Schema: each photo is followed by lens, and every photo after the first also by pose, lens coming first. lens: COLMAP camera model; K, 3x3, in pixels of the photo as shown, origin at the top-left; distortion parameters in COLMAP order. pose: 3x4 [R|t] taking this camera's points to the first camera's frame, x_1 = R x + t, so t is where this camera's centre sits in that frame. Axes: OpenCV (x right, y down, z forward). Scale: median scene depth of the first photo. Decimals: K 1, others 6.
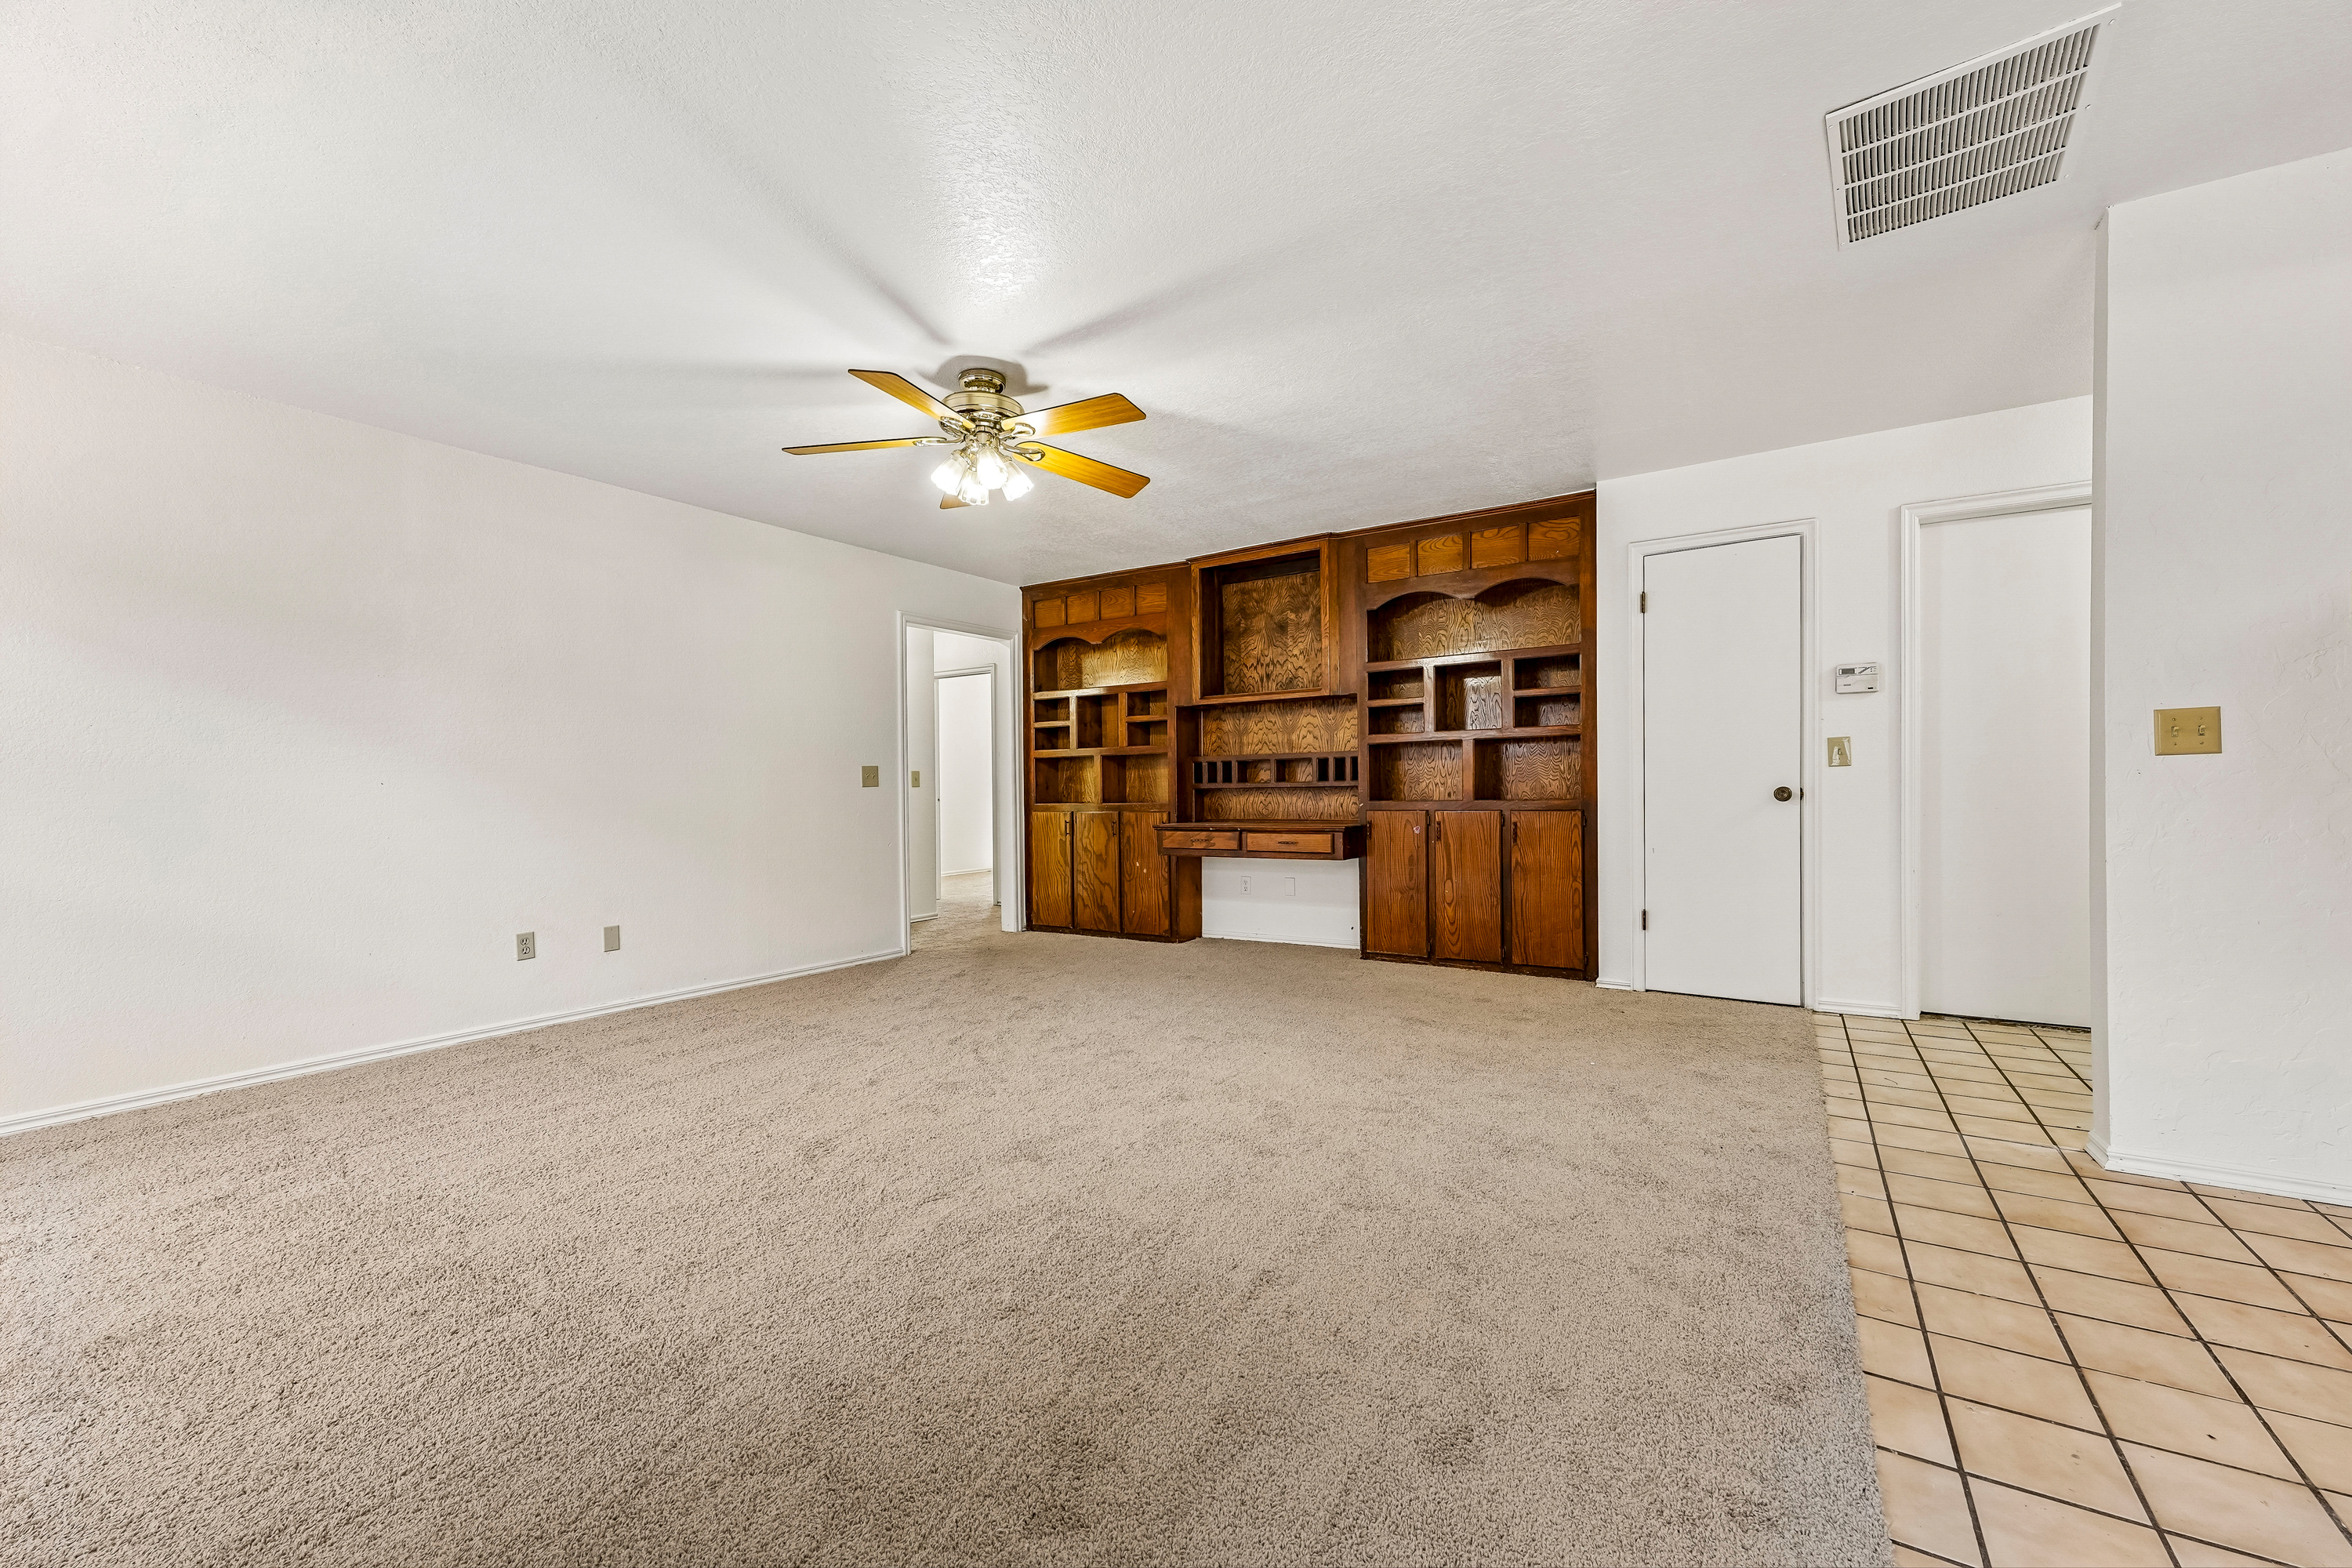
lens RADIAL K [[938.3, 0, 1171.5], [0, 938.3, 781.8], [0, 0, 1]] dist [-0.000755, -0.000324]
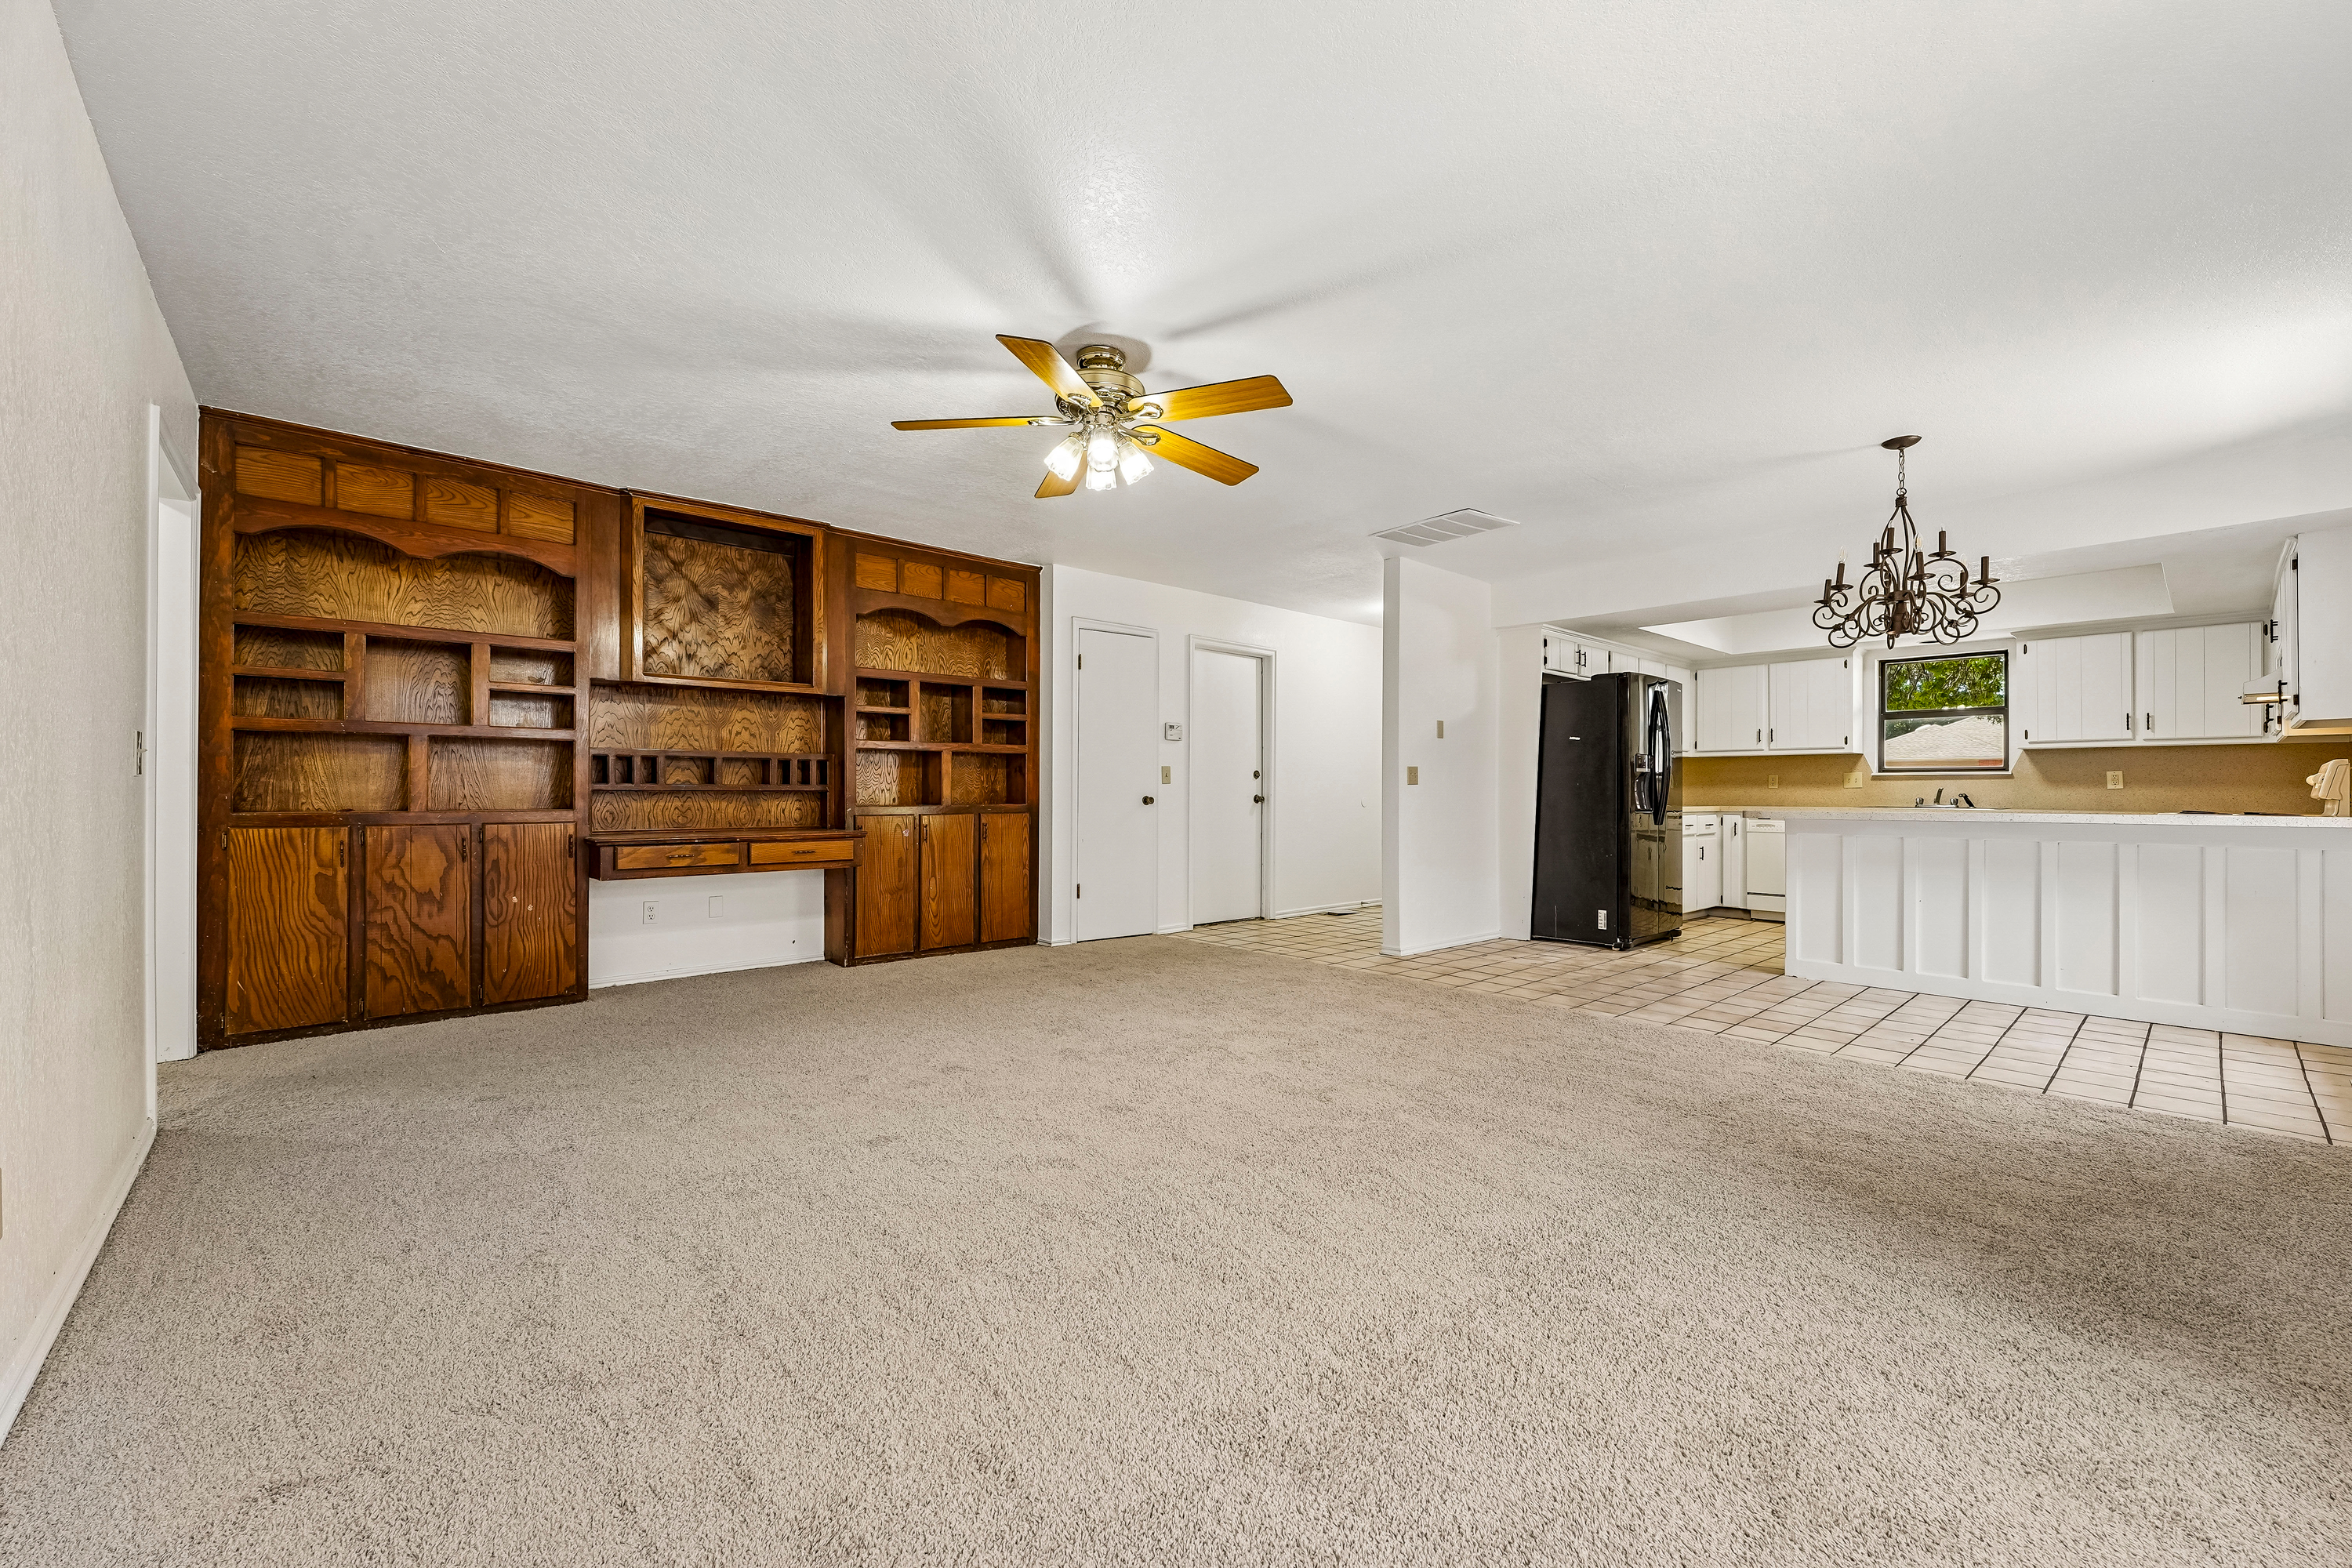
lens RADIAL K [[938.3, 0, 1183.7], [0, 938.3, 776.4], [0, 0, 1]] dist [-0.000755, -0.000324]
pose [[0.263135, 0.031889, 0.964232, -0.635042], [-0.013858, 0.999475, -0.029273, 0.013099], [-0.964659, -0.005660, 0.263439, 0.391661]]
